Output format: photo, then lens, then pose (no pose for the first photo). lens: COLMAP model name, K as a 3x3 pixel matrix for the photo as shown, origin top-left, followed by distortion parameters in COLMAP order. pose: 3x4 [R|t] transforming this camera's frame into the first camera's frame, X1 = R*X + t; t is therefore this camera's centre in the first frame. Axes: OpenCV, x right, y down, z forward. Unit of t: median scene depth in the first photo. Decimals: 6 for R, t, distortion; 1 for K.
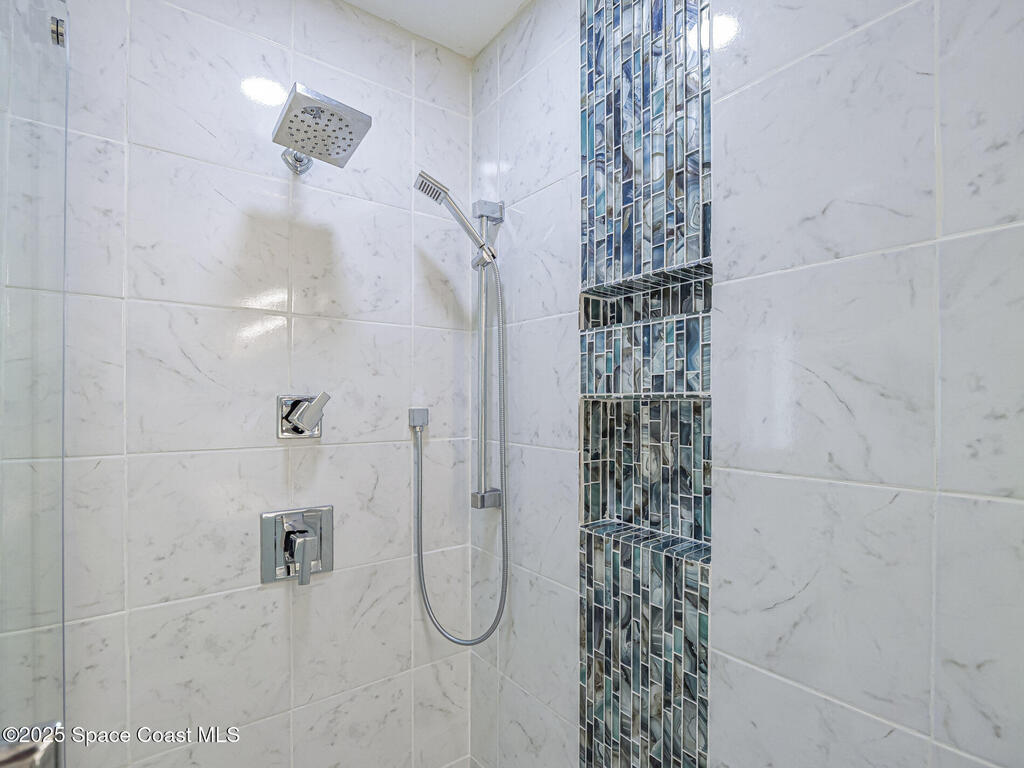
lens RADIAL K [[494.5, 0, 521.3], [0, 494.5, 405.4], [0, 0, 1]] dist [-0.015688, -0.000895]
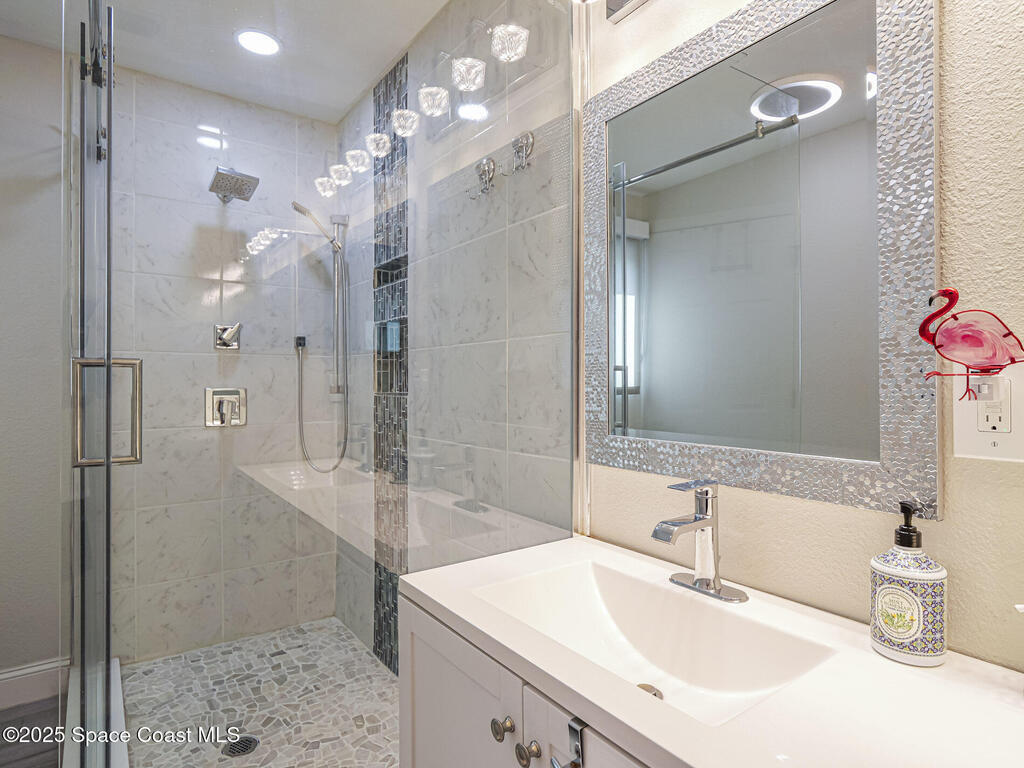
lens RADIAL K [[539.8, 0, 510.4], [0, 539.8, 381.9], [0, 0, 1]] dist [-0.002180, -0.004091]
pose [[0.999777, -0.002773, -0.020948, 0.664212], [0.002732, 0.999994, -0.001984, 0.202192], [0.020954, 0.001926, 0.999779, -1.007447]]
